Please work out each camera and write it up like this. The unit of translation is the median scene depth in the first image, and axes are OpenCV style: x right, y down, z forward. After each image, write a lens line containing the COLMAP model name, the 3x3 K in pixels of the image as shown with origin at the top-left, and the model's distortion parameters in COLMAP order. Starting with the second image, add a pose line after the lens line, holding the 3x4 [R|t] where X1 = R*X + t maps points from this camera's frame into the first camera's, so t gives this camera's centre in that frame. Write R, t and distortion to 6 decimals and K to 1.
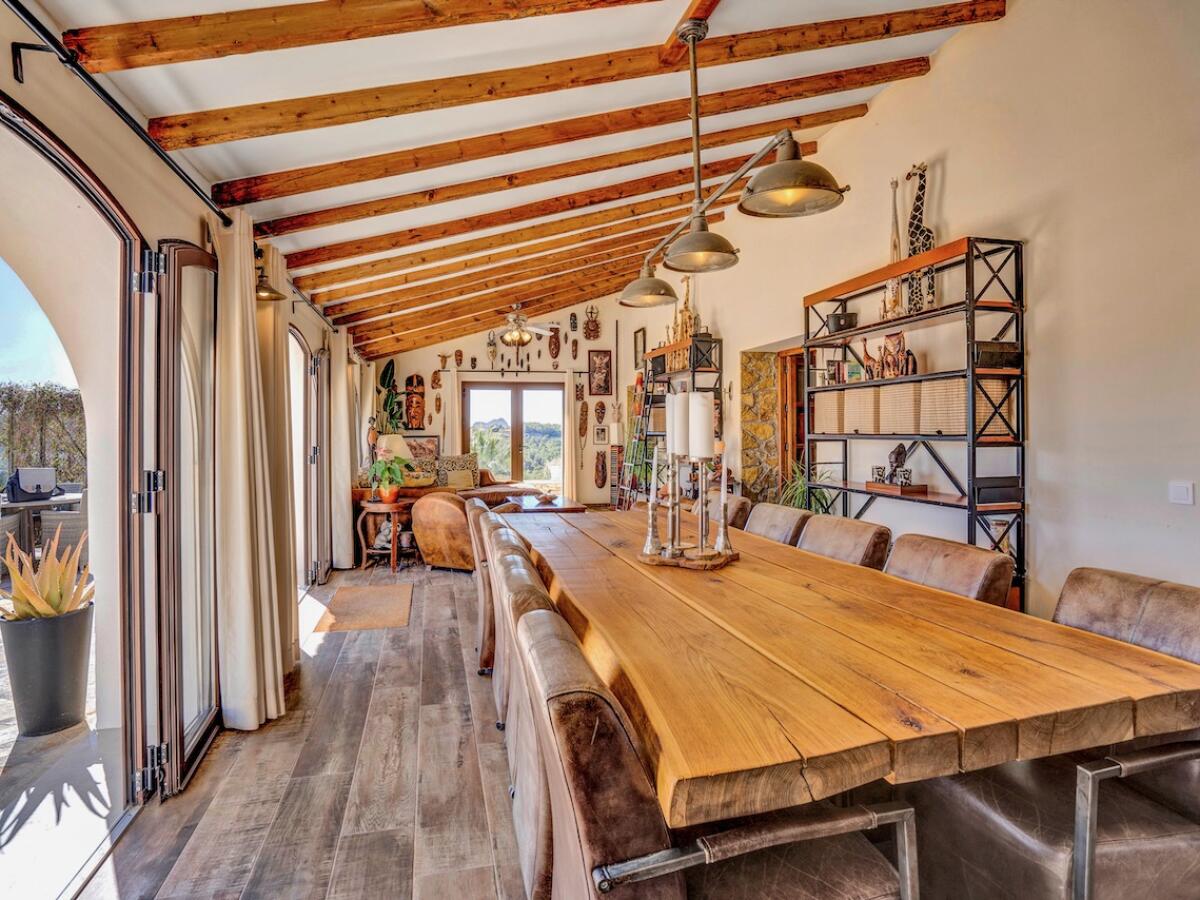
lens RADIAL K [[658.2, 0, 594.9], [0, 658.2, 429.6], [0, 0, 1]] dist [-0.065868, 0.023569]
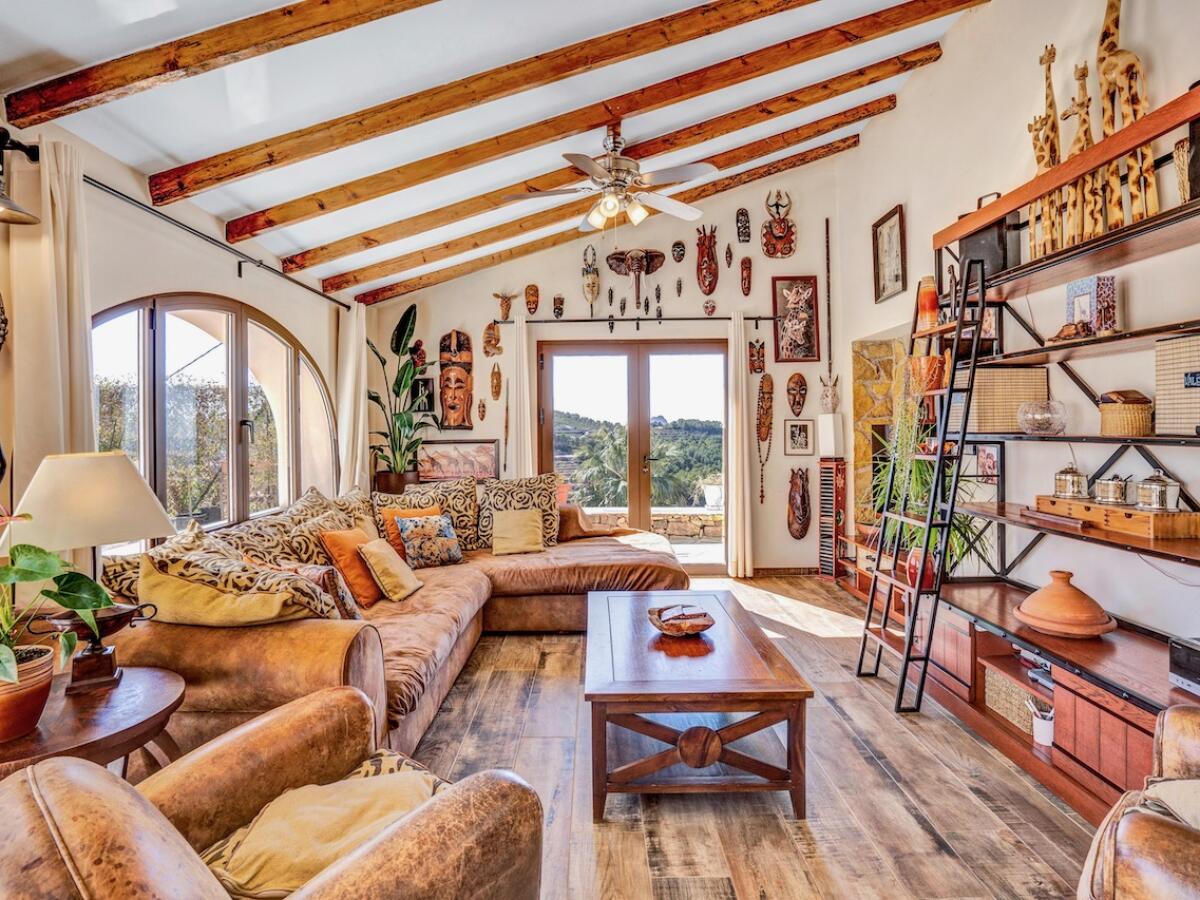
lens RADIAL K [[658.2, 0, 594.9], [0, 658.2, 429.6], [0, 0, 1]] dist [-0.065868, 0.023569]
pose [[0.971070, -0.005750, -0.238725, -0.024561], [0.006737, 0.999972, 0.003320, -0.000798], [0.238699, -0.004832, 0.971081, 0.466506]]
